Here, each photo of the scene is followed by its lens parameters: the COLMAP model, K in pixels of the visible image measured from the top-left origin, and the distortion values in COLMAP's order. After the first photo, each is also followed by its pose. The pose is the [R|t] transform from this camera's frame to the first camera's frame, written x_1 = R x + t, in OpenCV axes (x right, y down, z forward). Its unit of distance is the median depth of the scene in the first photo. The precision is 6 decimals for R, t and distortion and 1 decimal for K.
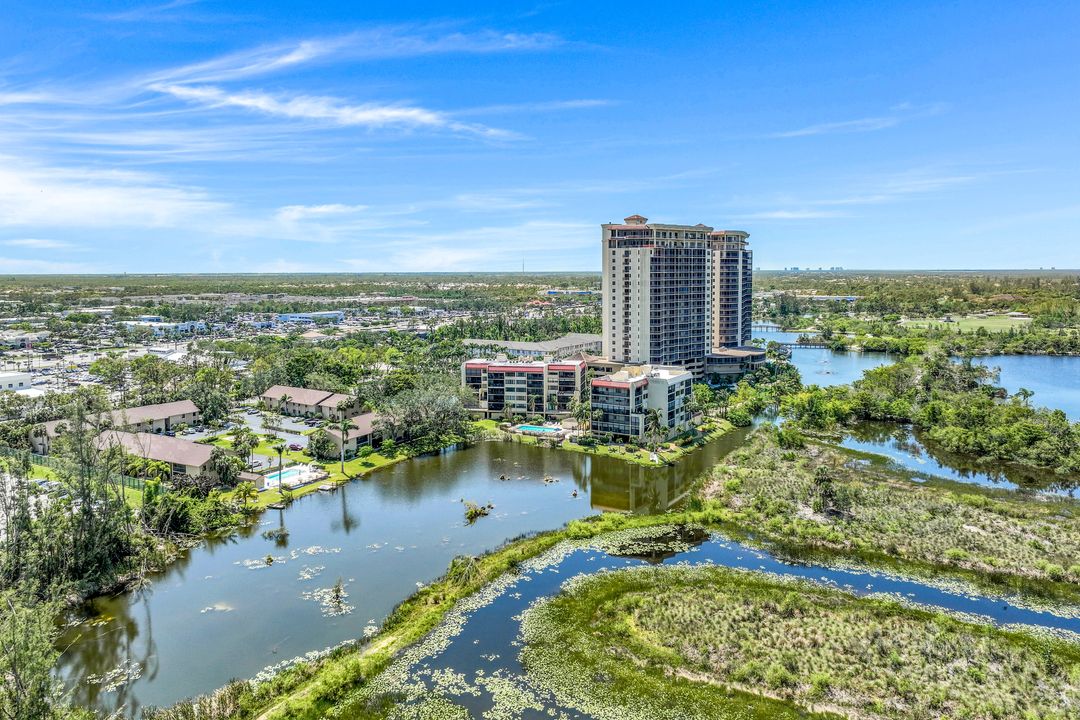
lens RADIAL K [[762.8, 0, 535.0], [0, 762.8, 318.7], [0, 0, 1]] dist [0.002402, -0.001745]
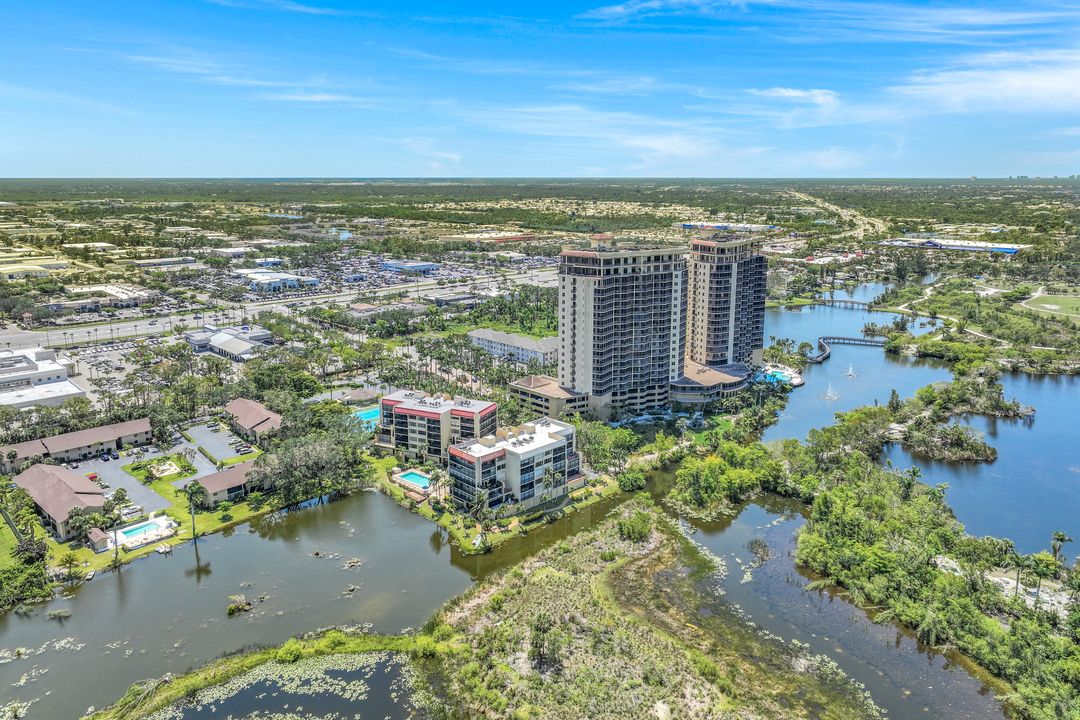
lens RADIAL K [[753.4, 0, 530.1], [0, 753.4, 333.4], [0, 0, 1]] dist [0.004527, 0.006170]
pose [[0.971146, 0.053661, -0.232371, 0.353492], [-0.020501, 0.989535, 0.142831, -0.188820], [0.237604, -0.133946, 0.962083, 0.066508]]
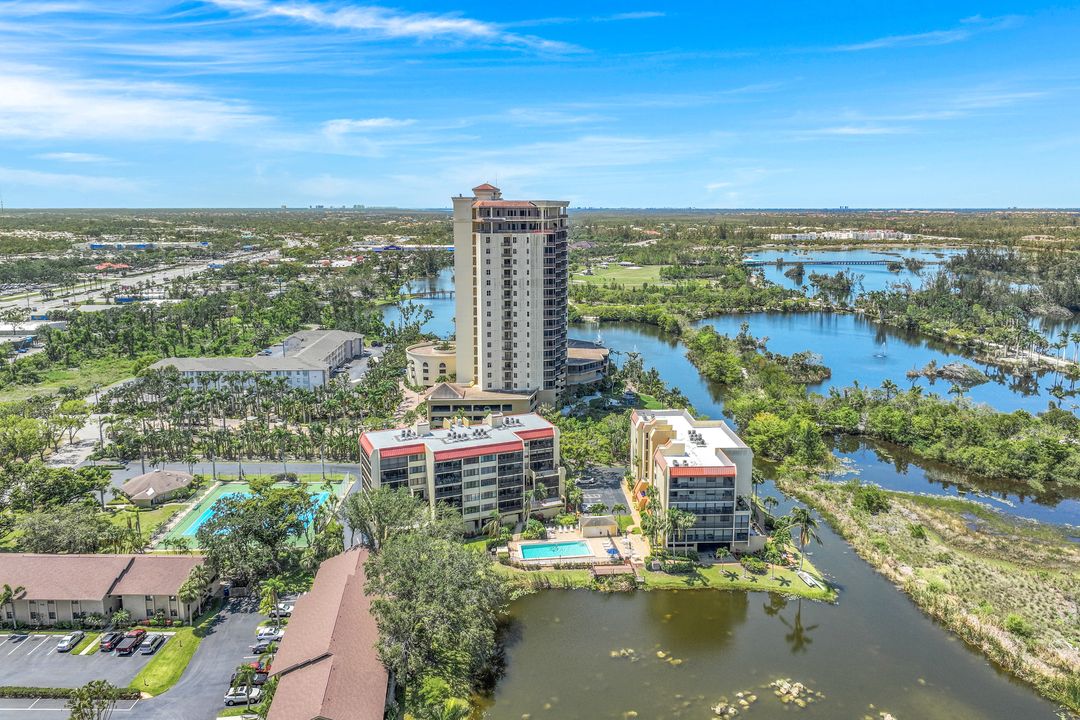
lens RADIAL K [[766.7, 0, 536.1], [0, 766.7, 325.2], [0, 0, 1]] dist [0.003332, 0.009485]
pose [[0.824774, -0.083700, 0.559234, -0.322831], [0.034015, 0.994537, 0.098685, -0.093595], [-0.564439, -0.062371, 0.823115, 0.469525]]
